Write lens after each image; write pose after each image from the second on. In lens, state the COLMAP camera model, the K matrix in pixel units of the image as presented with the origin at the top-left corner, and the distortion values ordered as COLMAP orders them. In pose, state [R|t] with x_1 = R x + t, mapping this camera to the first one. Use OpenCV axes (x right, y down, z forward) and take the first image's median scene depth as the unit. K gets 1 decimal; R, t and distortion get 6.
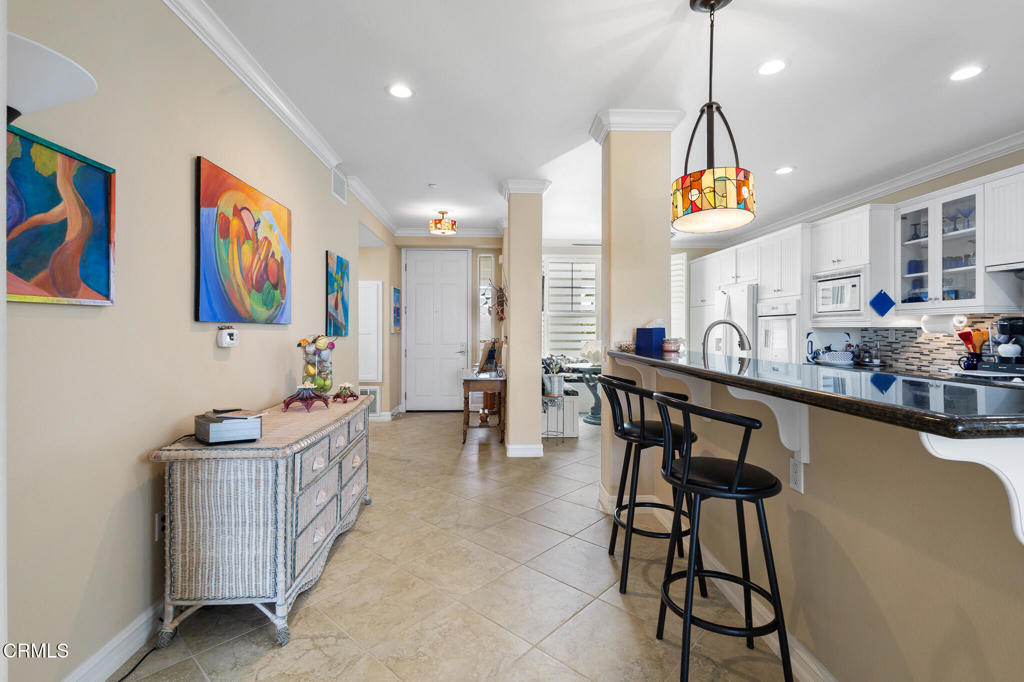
lens RADIAL K [[470.1, 0, 510.6], [0, 470.1, 328.7], [0, 0, 1]] dist [0.001625, -0.000167]
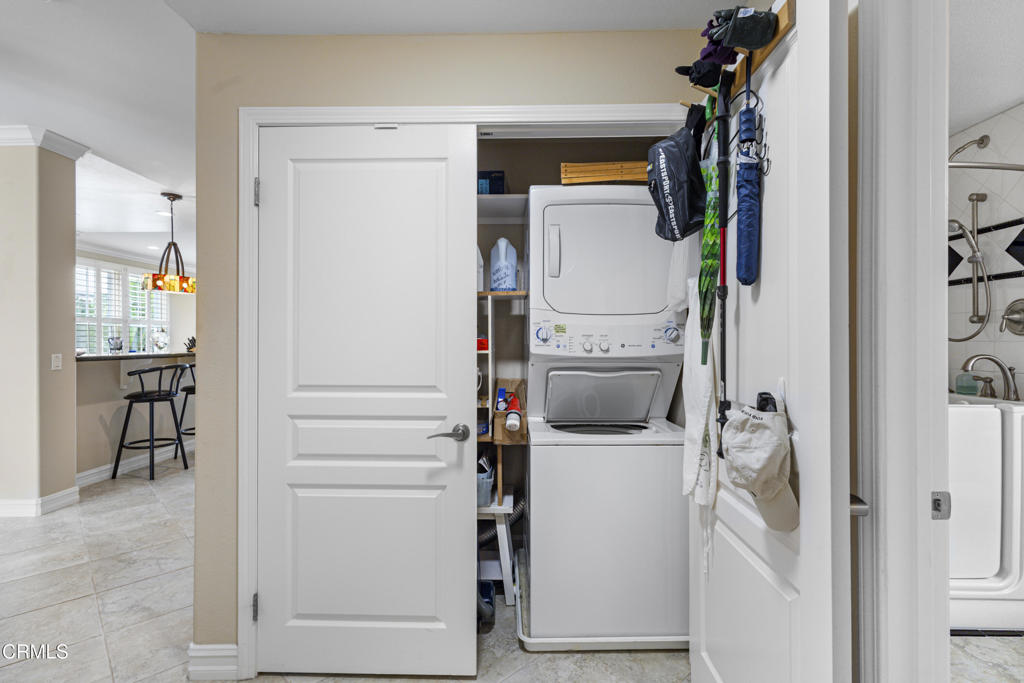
lens RADIAL K [[470.1, 0, 510.6], [0, 470.1, 329.2], [0, 0, 1]] dist [0.001625, -0.000167]
pose [[-0.998902, -0.003325, 0.046724, -1.489919], [-0.003592, 0.999978, -0.005630, -0.034771], [-0.046704, -0.005792, -0.998892, 3.414760]]
